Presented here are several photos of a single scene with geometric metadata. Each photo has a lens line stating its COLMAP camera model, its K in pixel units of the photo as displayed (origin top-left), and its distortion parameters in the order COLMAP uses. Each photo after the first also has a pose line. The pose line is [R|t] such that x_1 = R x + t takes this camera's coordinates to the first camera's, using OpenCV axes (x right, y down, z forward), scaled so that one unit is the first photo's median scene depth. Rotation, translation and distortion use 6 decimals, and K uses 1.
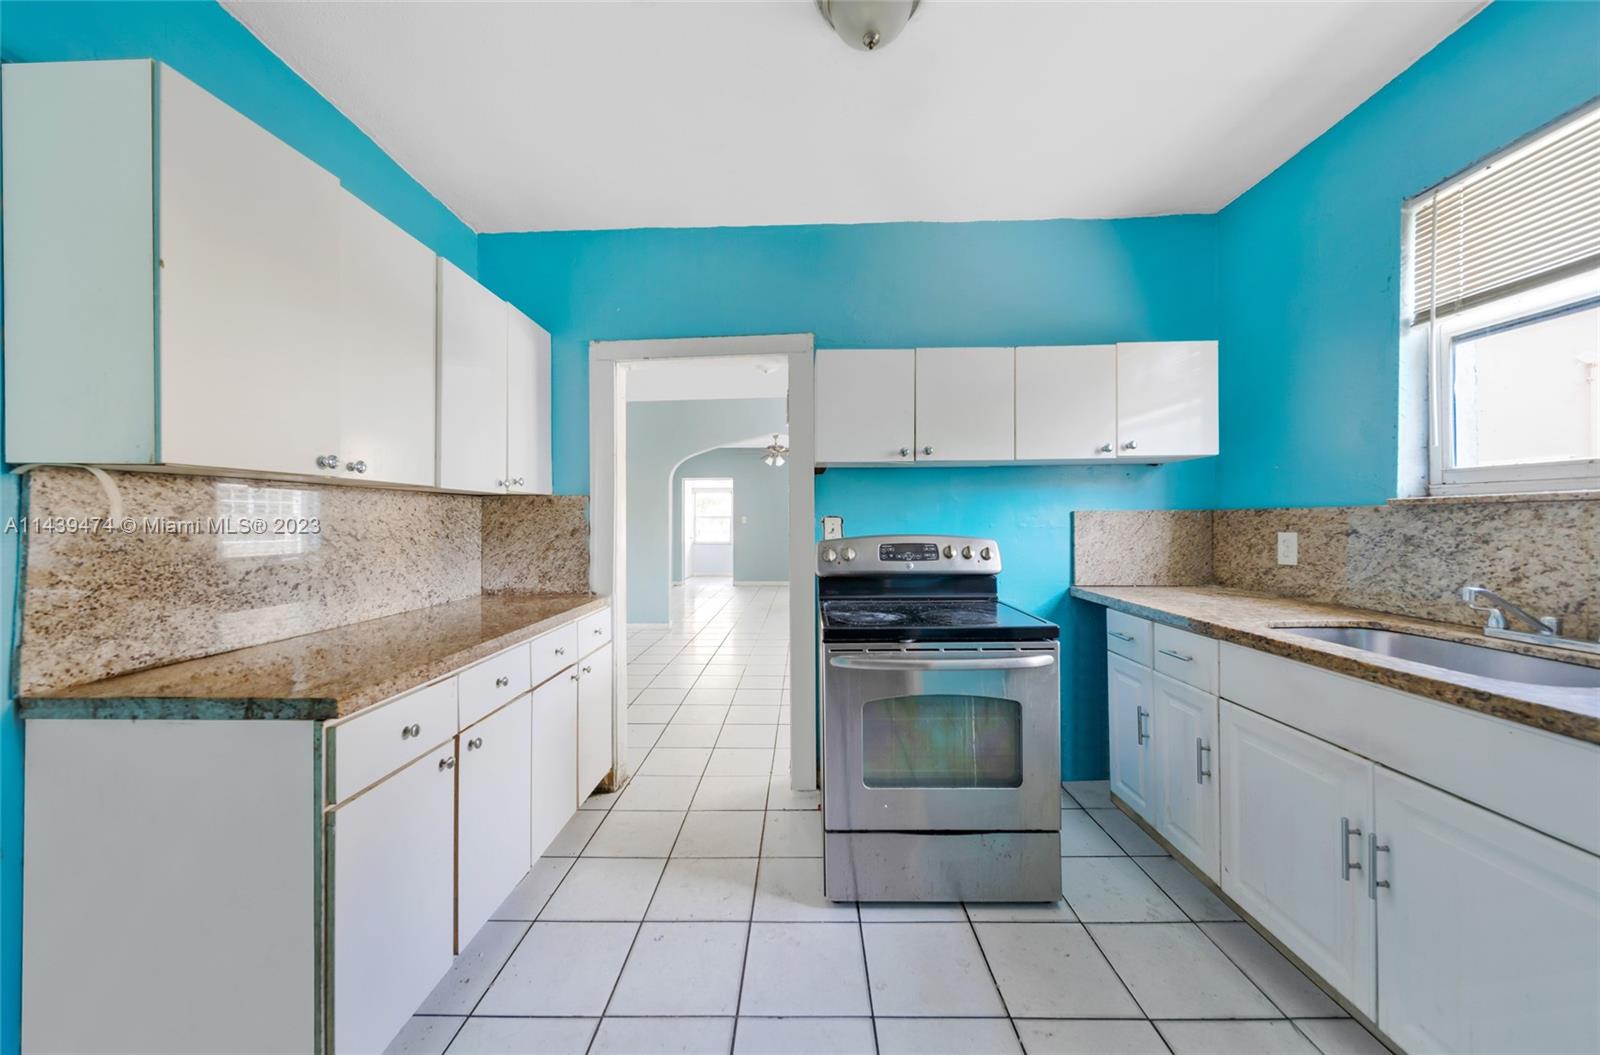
lens RADIAL K [[564.4, 0, 813.7], [0, 564.4, 523.2], [0, 0, 1]] dist [-0.002179, -0.000291]
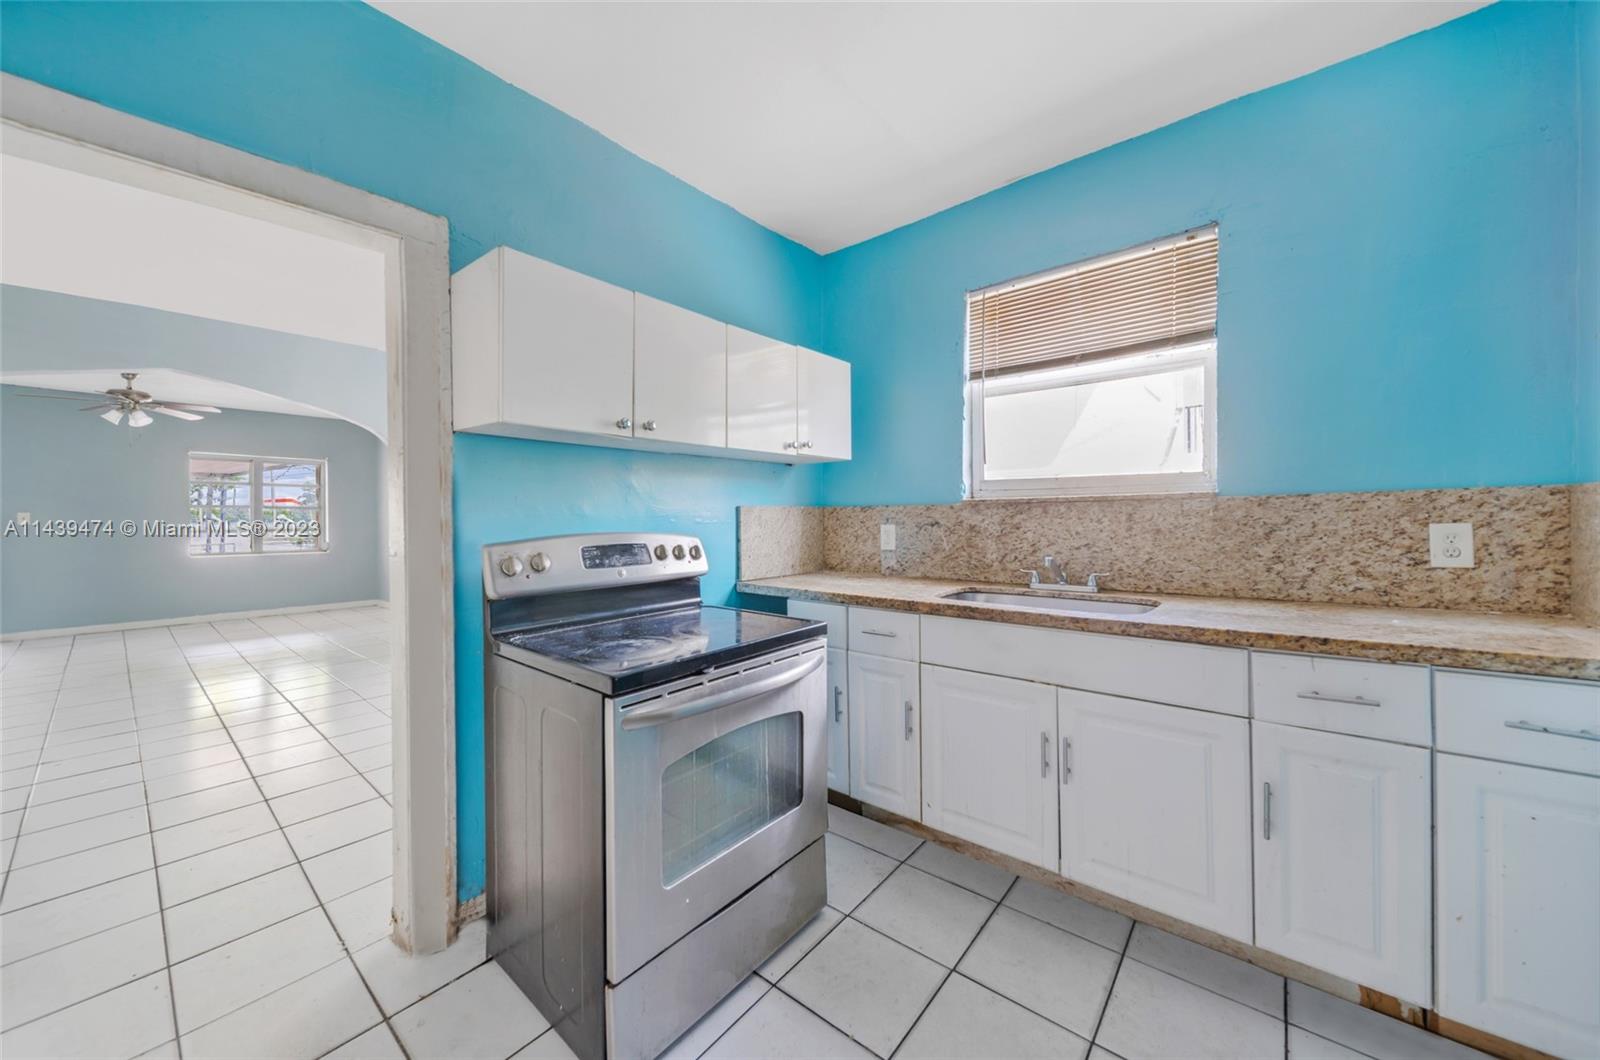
lens RADIAL K [[565.7, 0, 800.7], [0, 565.7, 522.8], [0, 0, 1]] dist [0.001106, -0.000172]
pose [[0.643567, -0.007353, 0.765354, -0.270795], [0.006718, 0.999970, 0.003959, 0.006186], [-0.765360, 0.002594, 0.643597, 0.328774]]
